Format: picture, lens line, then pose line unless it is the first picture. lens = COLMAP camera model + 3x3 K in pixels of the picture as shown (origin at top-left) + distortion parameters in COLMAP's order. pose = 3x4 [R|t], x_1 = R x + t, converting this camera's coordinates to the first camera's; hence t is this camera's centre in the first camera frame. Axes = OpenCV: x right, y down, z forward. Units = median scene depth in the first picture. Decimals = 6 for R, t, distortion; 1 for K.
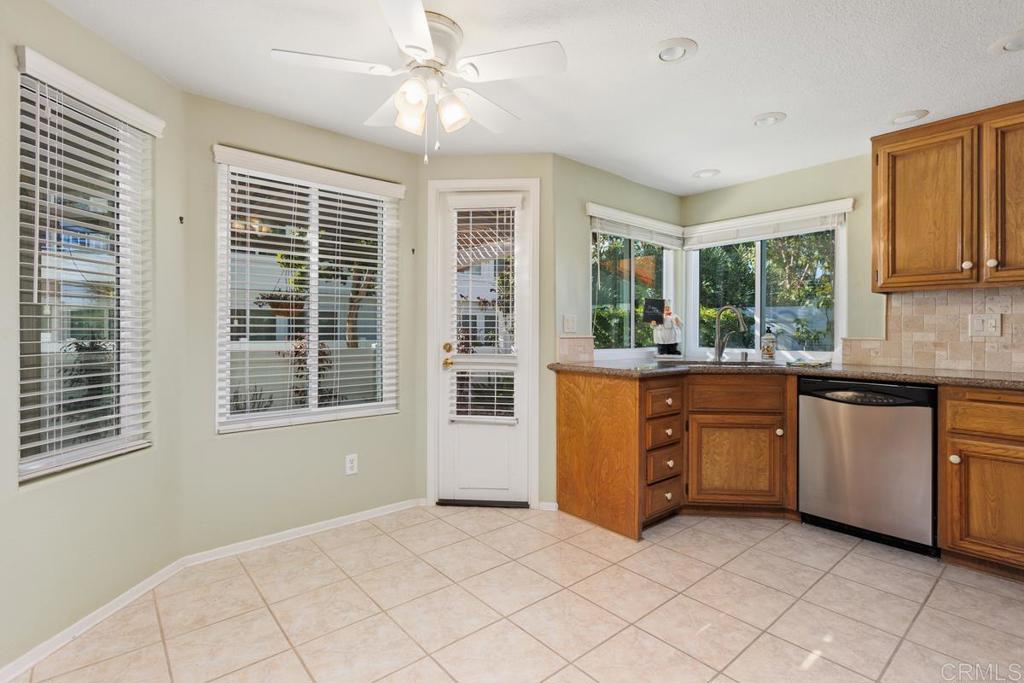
lens RADIAL K [[485.3, 0, 514.3], [0, 485.3, 333.8], [0, 0, 1]] dist [-0.000171, -0.000317]
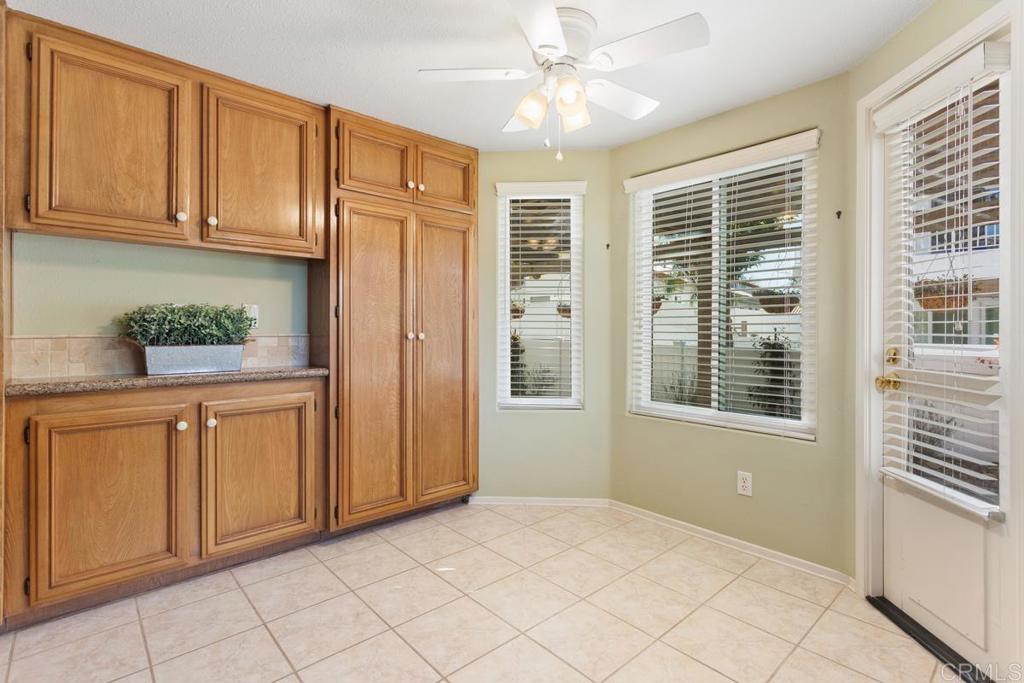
lens RADIAL K [[485.3, 0, 514.3], [0, 485.3, 334.5], [0, 0, 1]] dist [-0.000171, -0.000317]
pose [[0.024150, 0.007388, -0.999681, 0.536325], [-0.010225, 0.999922, 0.007143, 0.001848], [0.999656, 0.010049, 0.024223, 0.585489]]
